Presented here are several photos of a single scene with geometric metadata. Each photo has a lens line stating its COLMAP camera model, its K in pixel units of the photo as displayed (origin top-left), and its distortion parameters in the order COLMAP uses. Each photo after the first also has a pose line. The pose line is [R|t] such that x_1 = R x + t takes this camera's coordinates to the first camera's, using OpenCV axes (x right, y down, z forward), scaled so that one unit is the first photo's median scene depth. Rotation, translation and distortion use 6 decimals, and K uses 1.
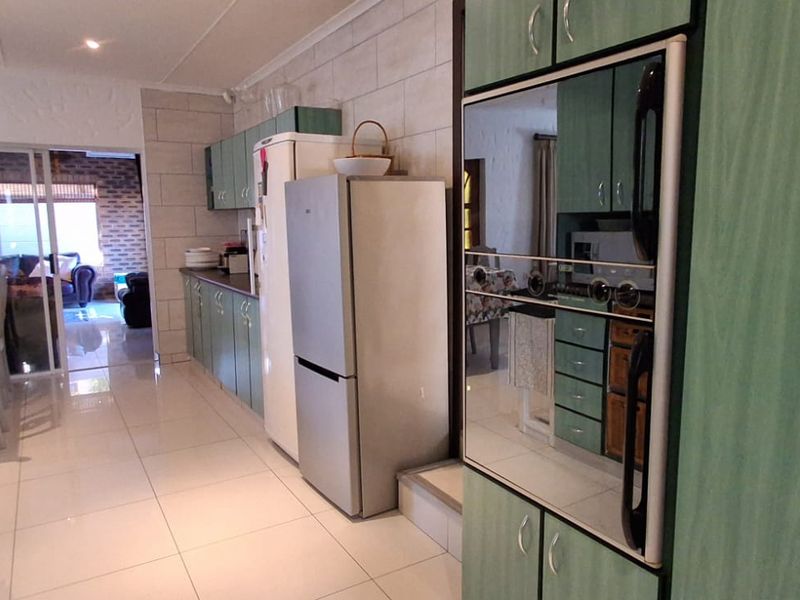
lens RADIAL K [[604.1, 0, 408.3], [0, 604.1, 291.9], [0, 0, 1]] dist [0.006809, 0.003673]
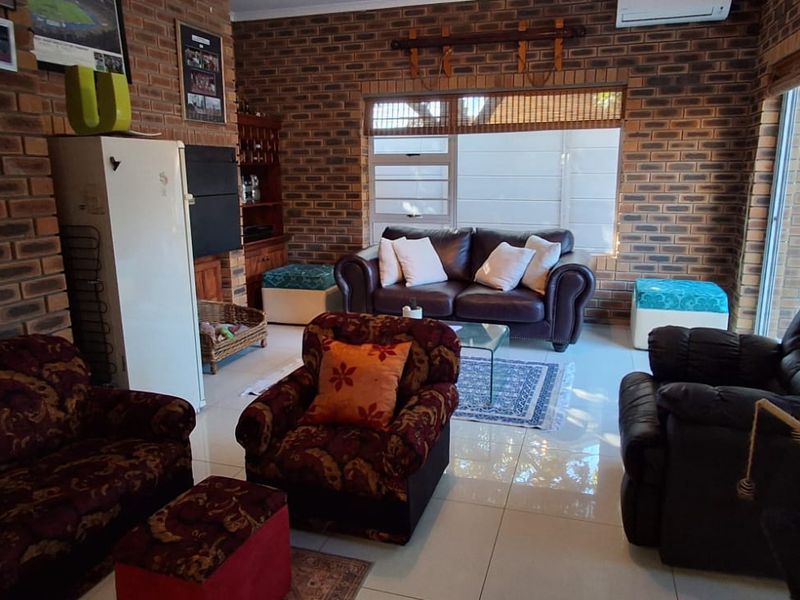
lens RADIAL K [[604.1, 0, 401.6], [0, 604.1, 297.2], [0, 0, 1]] dist [0.006809, 0.003673]
pose [[0.656825, 0.164975, -0.735774, -0.263103], [-0.096326, 0.986136, 0.135121, -0.064628], [0.747865, -0.017877, 0.663610, 0.565666]]
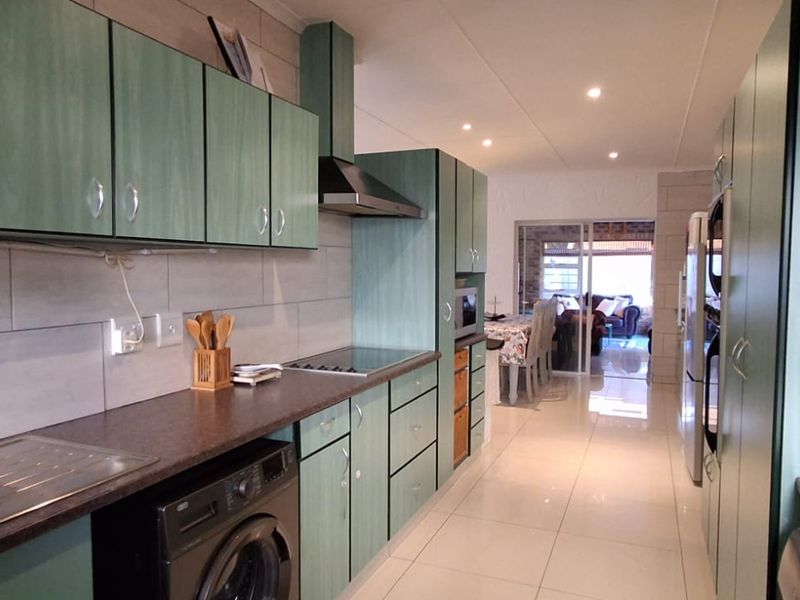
lens RADIAL K [[604.1, 0, 405.4], [0, 604.1, 300.4], [0, 0, 1]] dist [0.006809, 0.003673]
pose [[0.601326, 0.064005, -0.796436, 0.165599], [-0.117538, 0.993028, -0.008940, 0.011380], [0.790311, 0.098988, 0.604657, -0.120020]]
